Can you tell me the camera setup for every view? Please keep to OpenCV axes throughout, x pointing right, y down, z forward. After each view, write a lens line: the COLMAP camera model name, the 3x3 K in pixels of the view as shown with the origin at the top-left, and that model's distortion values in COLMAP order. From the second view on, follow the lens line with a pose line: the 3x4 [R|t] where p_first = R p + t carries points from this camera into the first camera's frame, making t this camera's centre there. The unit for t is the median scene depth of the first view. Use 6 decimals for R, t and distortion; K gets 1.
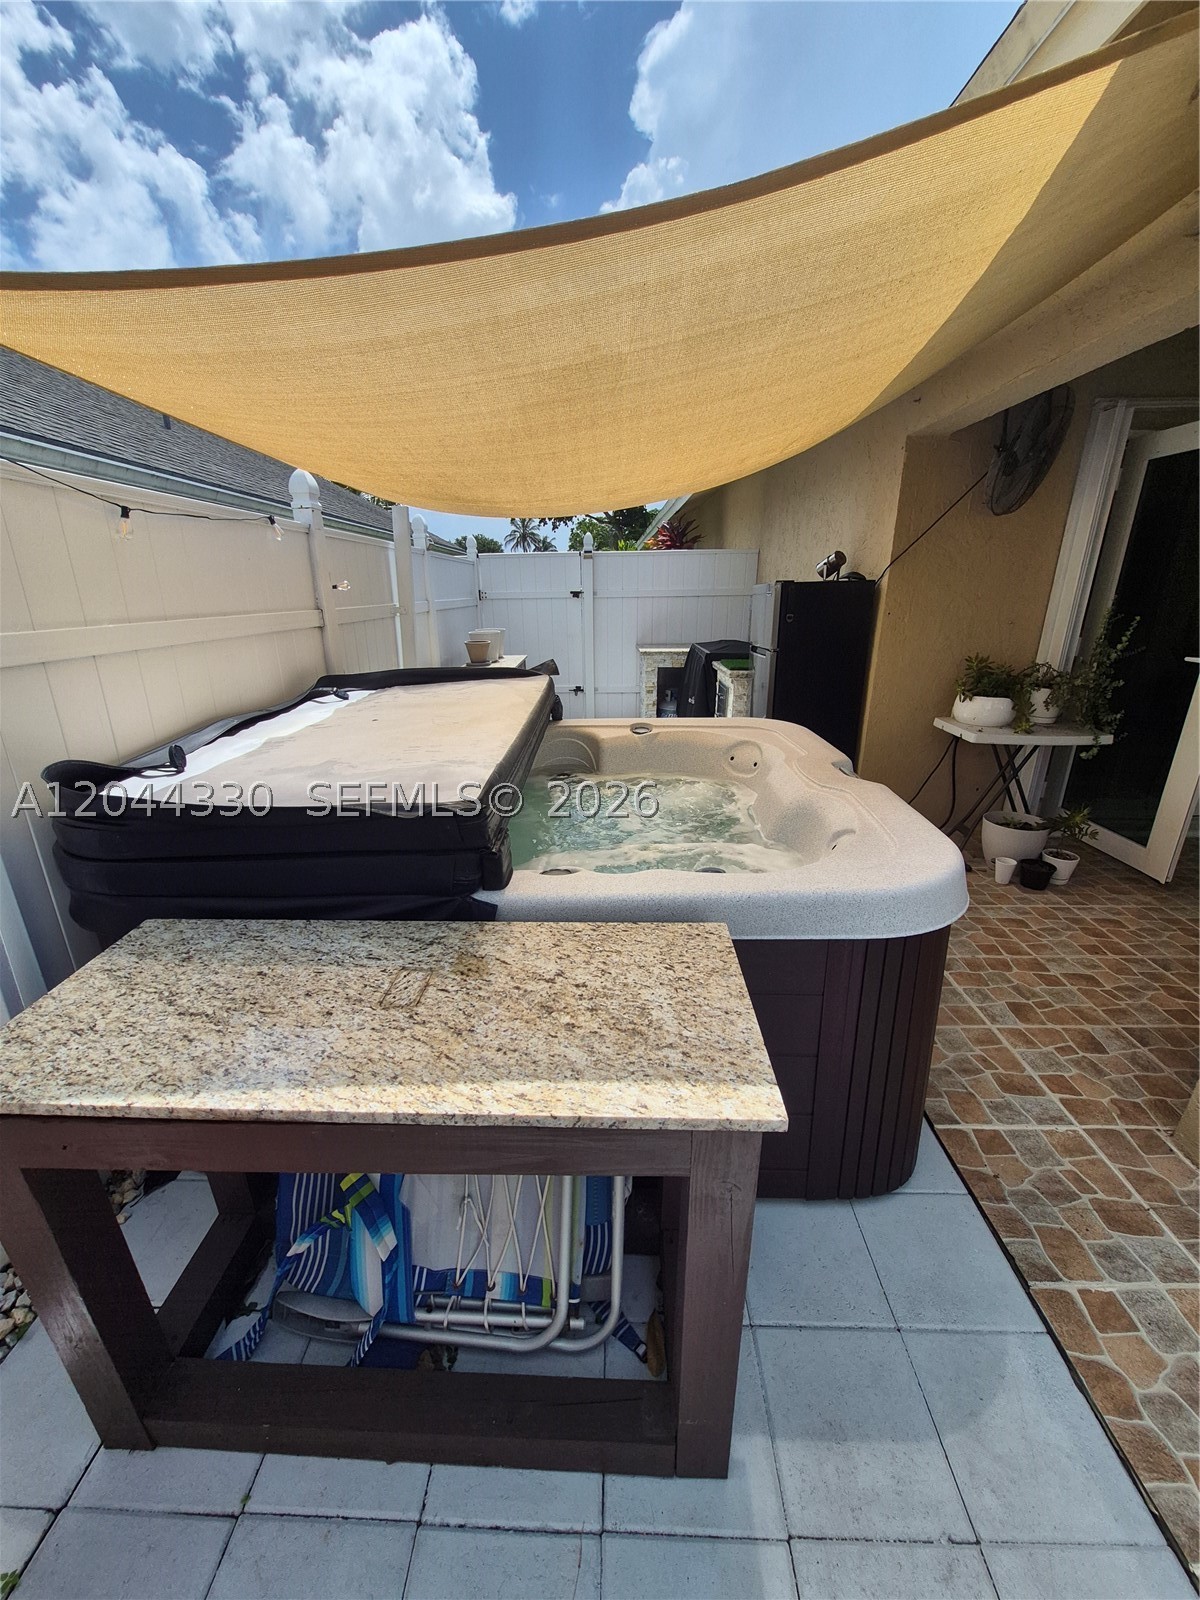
lens RADIAL K [[625.8, 0, 595.7], [0, 625.8, 802.4], [0, 0, 1]] dist [-0.000342, -0.000594]
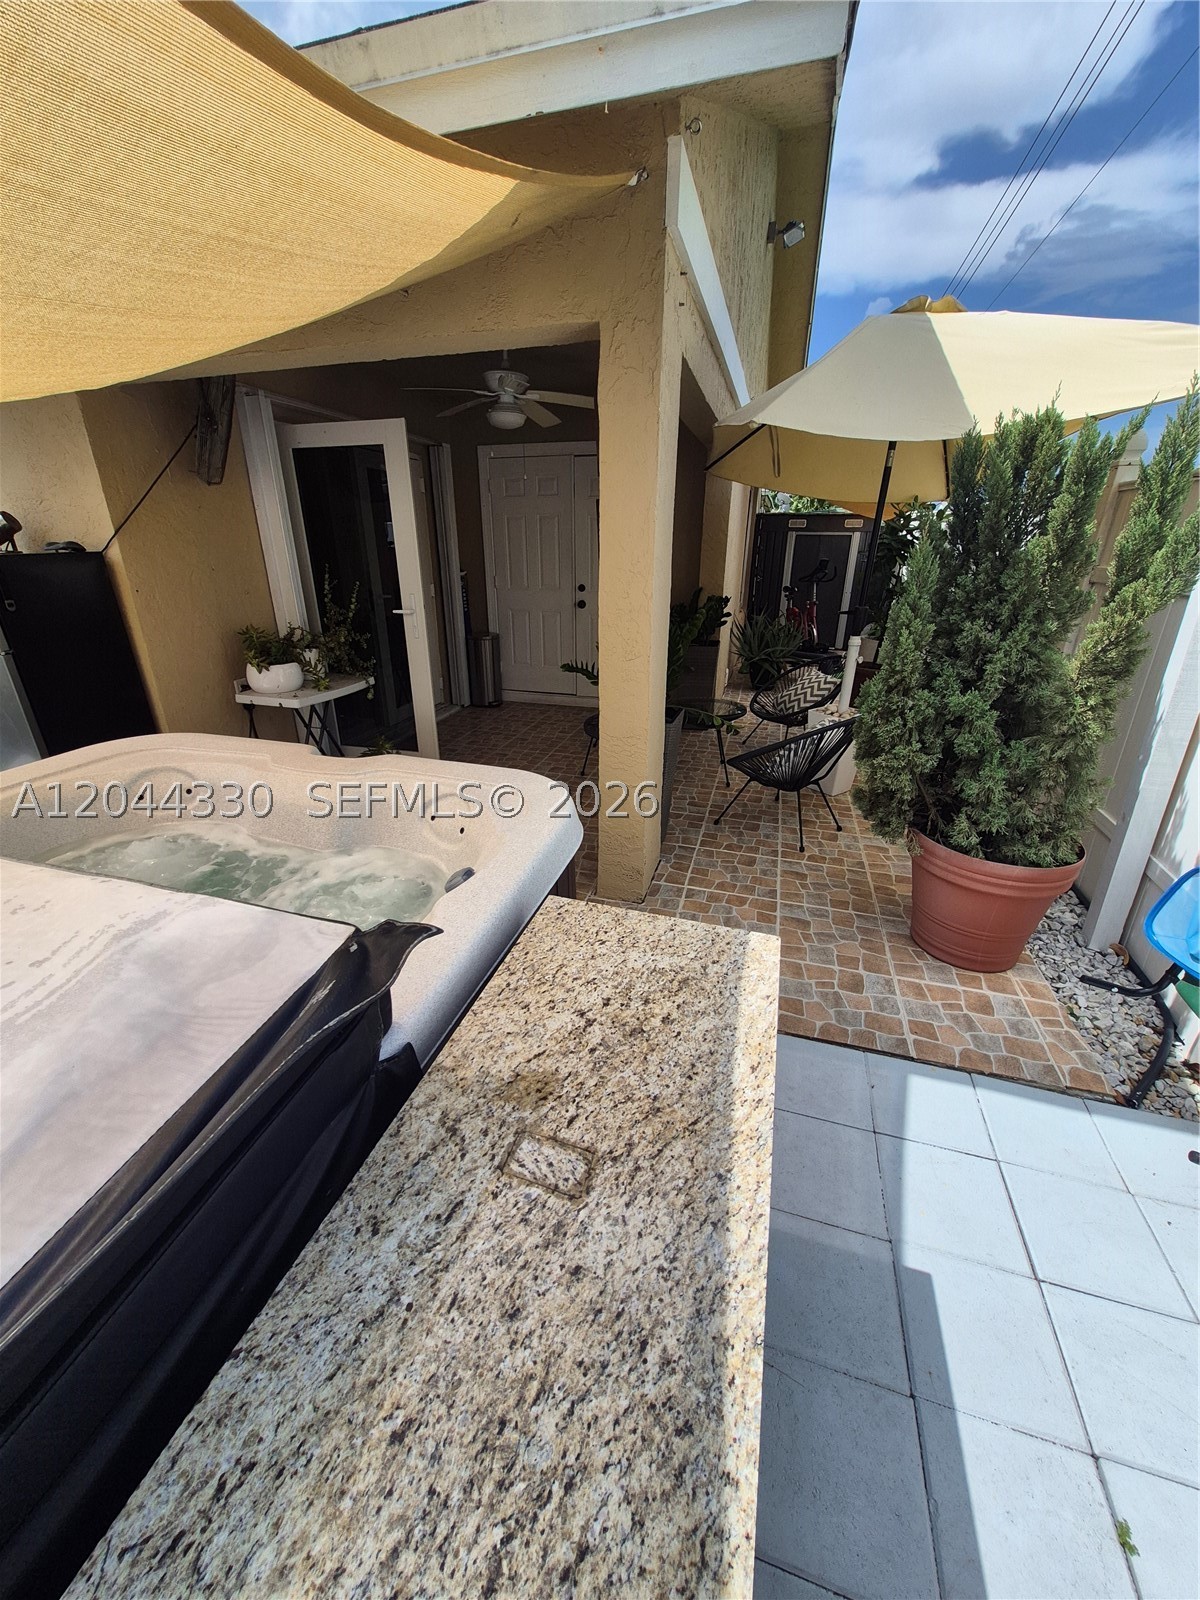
lens RADIAL K [[625.8, 0, 594.3], [0, 625.8, 796.0], [0, 0, 1]] dist [-0.000342, -0.000594]
pose [[0.257490, -0.357386, 0.897761, -0.820760], [0.315473, 0.909270, 0.271486, -0.276336], [-0.913332, 0.213314, 0.346874, 0.649846]]
